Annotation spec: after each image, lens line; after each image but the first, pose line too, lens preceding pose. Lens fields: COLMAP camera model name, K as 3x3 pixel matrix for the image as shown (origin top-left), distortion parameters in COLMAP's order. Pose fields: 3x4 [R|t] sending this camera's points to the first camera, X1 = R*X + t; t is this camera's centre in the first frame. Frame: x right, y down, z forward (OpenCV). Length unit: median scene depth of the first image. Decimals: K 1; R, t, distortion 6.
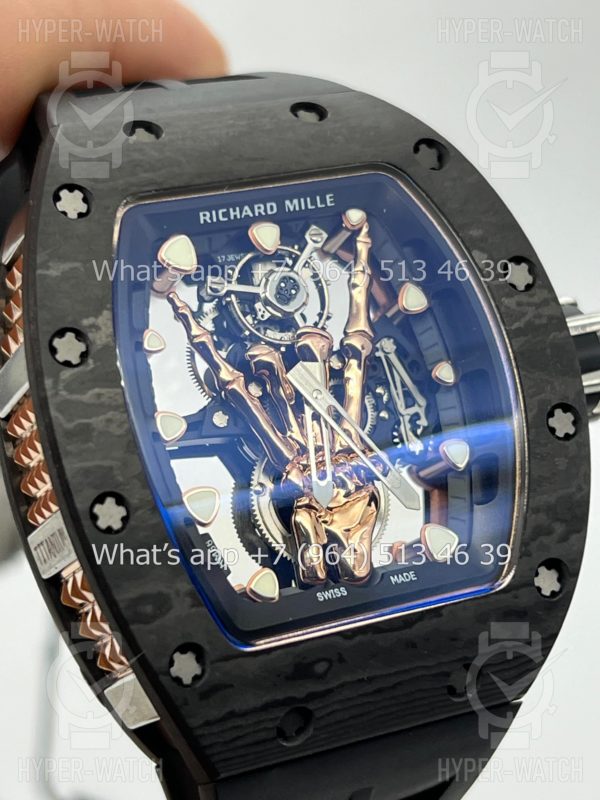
lens RADIAL K [[1916.2, 0, 297.9], [0, 1916.2, 381.2], [0, 0, 1]] dist [0.129391, 0.000000]
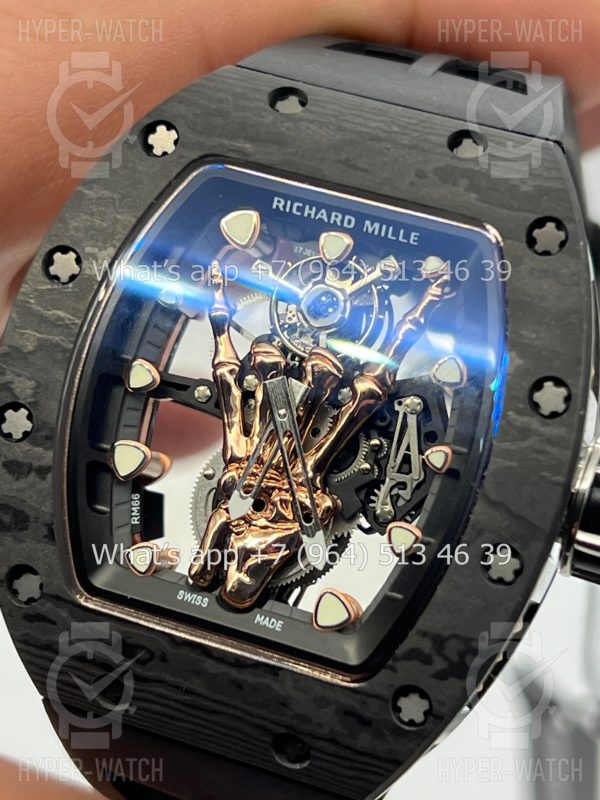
lens RADIAL K [[1916.2, 0, 299.8], [0, 1916.2, 394.5], [0, 0, 1]] dist [0.129391, 0.000000]
pose [[0.704607, 0.429362, -0.564958, 0.550103], [-0.371516, 0.901541, 0.221812, -0.216664], [0.604570, 0.053600, 0.794746, 0.226550]]
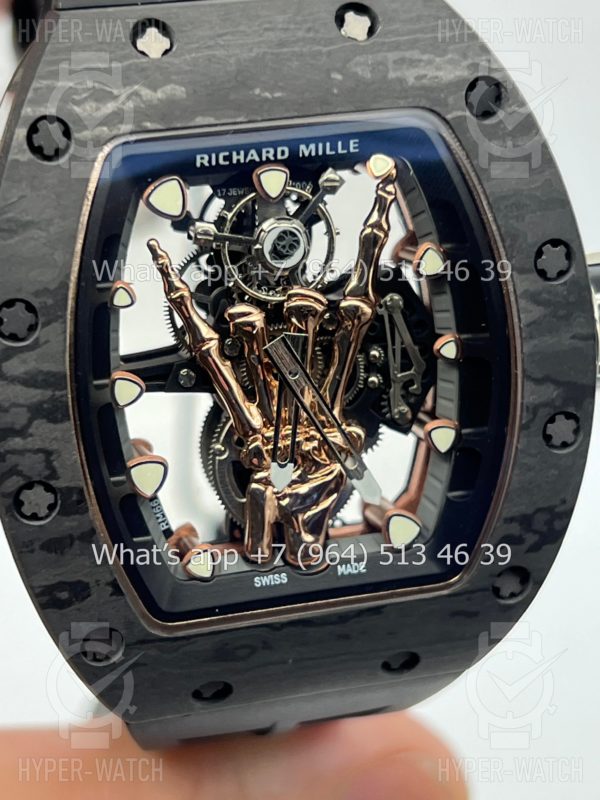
lens RADIAL K [[1916.2, 0, 287.1], [0, 1916.2, 391.2], [0, 0, 1]] dist [0.129391, 0.000000]
pose [[0.975319, 0.199269, -0.095108, 0.094434], [-0.145827, 0.904754, 0.400192, -0.345700], [0.165795, -0.376446, 0.911483, 0.153715]]
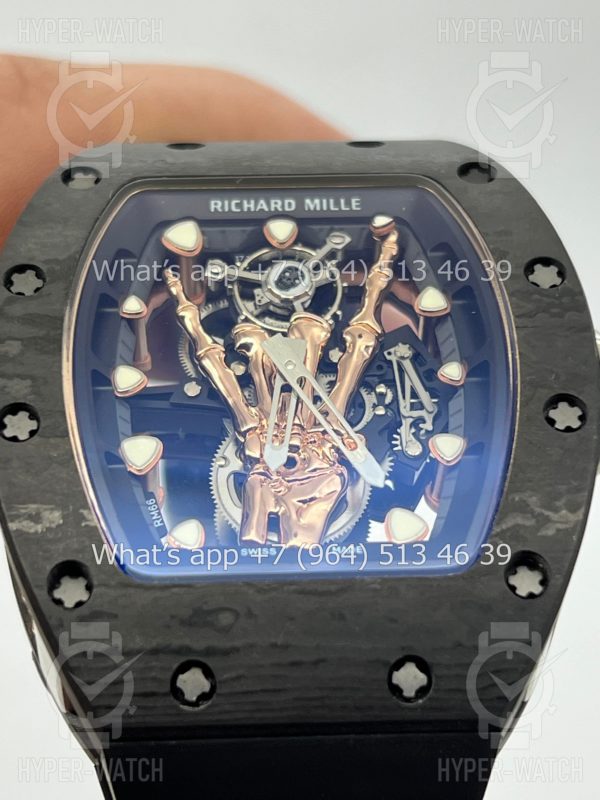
lens RADIAL K [[1916.2, 0, 292.3], [0, 1916.2, 397.9], [0, 0, 1]] dist [0.129391, 0.000000]
pose [[0.917895, -0.005938, -0.396778, 0.378078], [-0.131517, 0.938823, -0.318298, 0.316283], [0.374395, 0.344348, 0.860961, 0.188185]]
